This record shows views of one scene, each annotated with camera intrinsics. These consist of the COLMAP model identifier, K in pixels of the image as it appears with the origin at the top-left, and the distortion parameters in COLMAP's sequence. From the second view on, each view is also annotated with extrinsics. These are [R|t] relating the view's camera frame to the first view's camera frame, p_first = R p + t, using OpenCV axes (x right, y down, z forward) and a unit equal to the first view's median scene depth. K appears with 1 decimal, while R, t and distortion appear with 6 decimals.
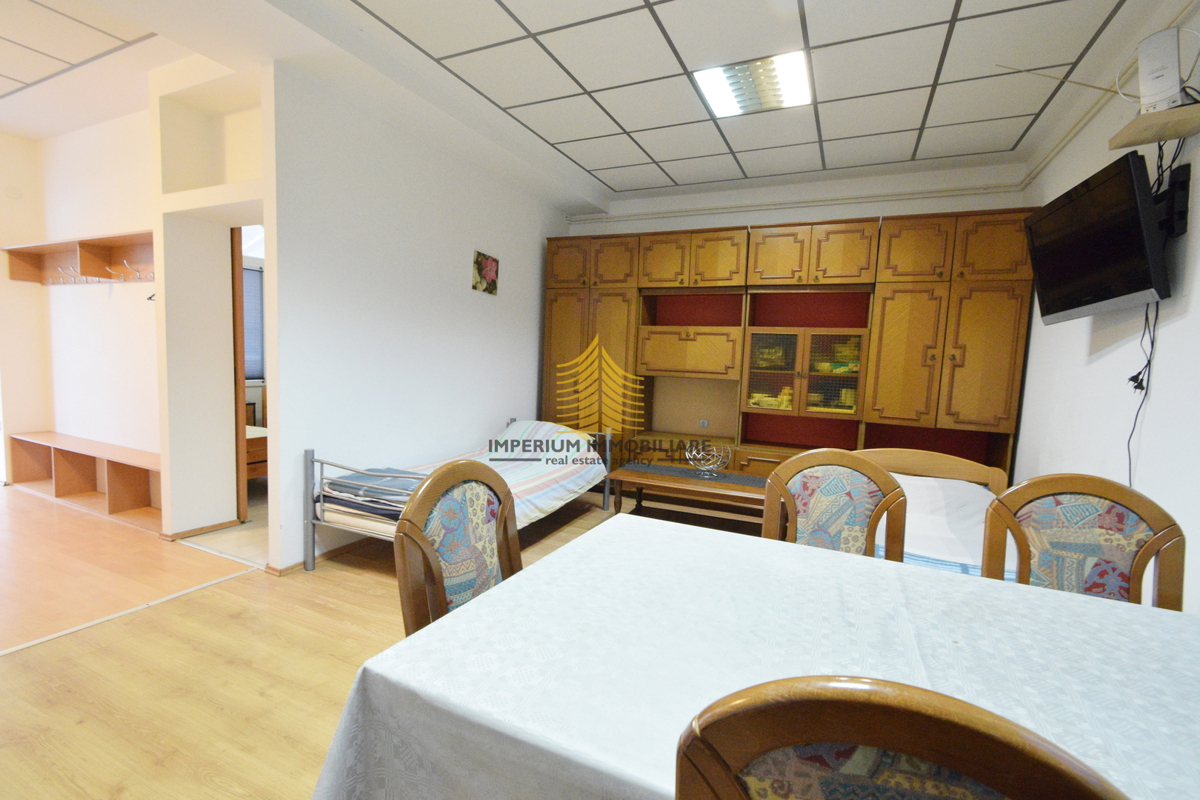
lens RADIAL K [[541.1, 0, 600.0], [0, 541.1, 400.0], [0, 0, 1]] dist [-0.001786, -0.000423]
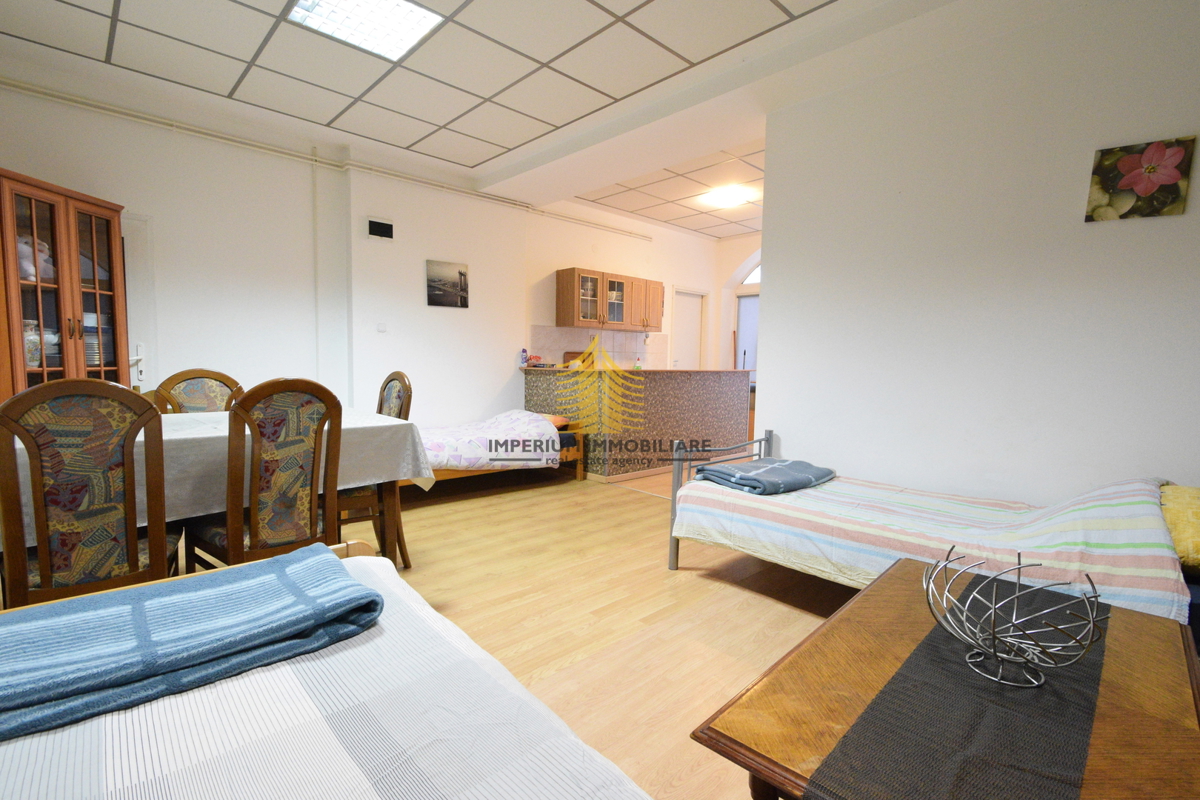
lens RADIAL K [[541.1, 0, 600.0], [0, 541.1, 400.0], [0, 0, 1]] dist [-0.001786, -0.000423]
pose [[-0.363023, 0.019396, -0.931578, 0.470401], [-0.110607, 0.991817, 0.063752, -0.003769], [0.925192, 0.126182, -0.357907, 0.762869]]
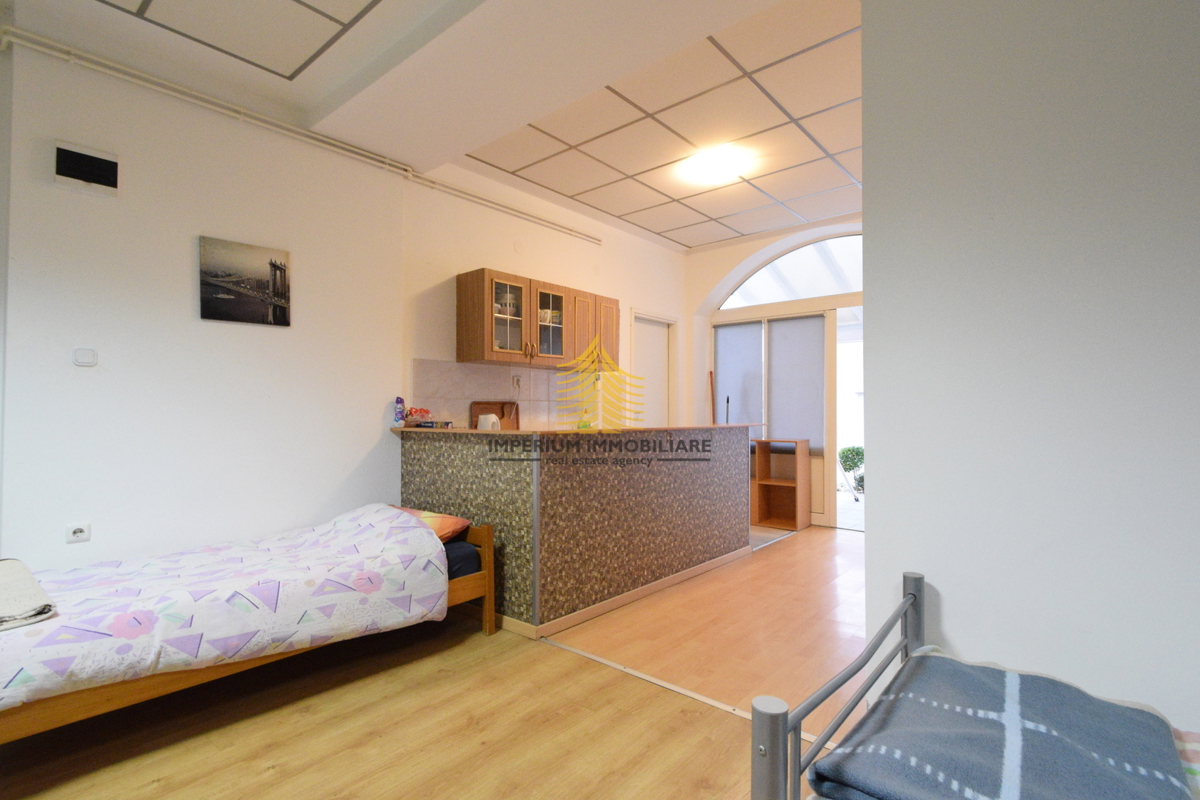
lens RADIAL K [[569.1, 0, 599.5], [0, 569.1, 405.0], [0, 0, 1]] dist [0.003061, 0.000282]
pose [[-0.263004, -0.055637, -0.963189, 0.025228], [-0.093191, 0.995133, -0.032036, -0.012529], [0.960283, 0.081336, -0.266909, 0.608249]]
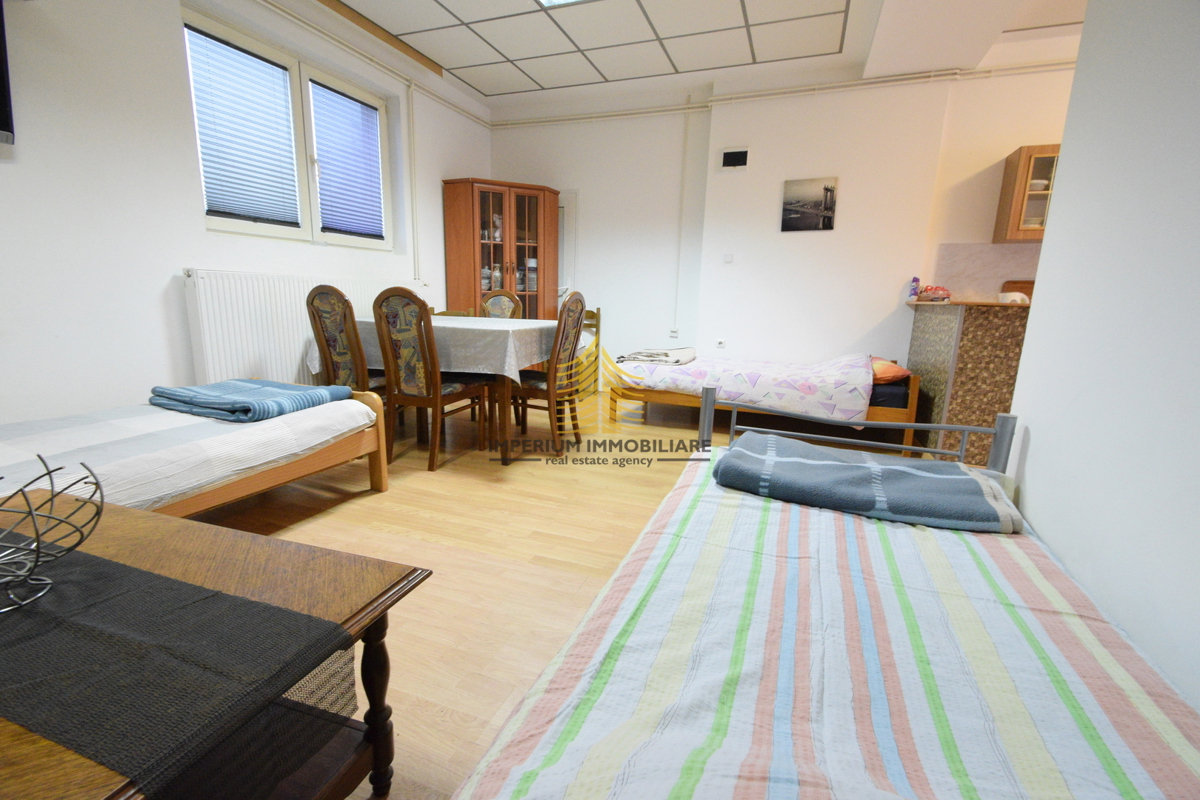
lens RADIAL K [[522.1, 0, 603.9], [0, 522.1, 399.5], [0, 0, 1]] dist [0.003053, 0.000195]
pose [[-0.994345, -0.050253, -0.093552, -0.050589], [-0.074407, 0.958240, 0.276117, -0.030742], [0.075769, 0.281517, -0.956560, 1.056674]]
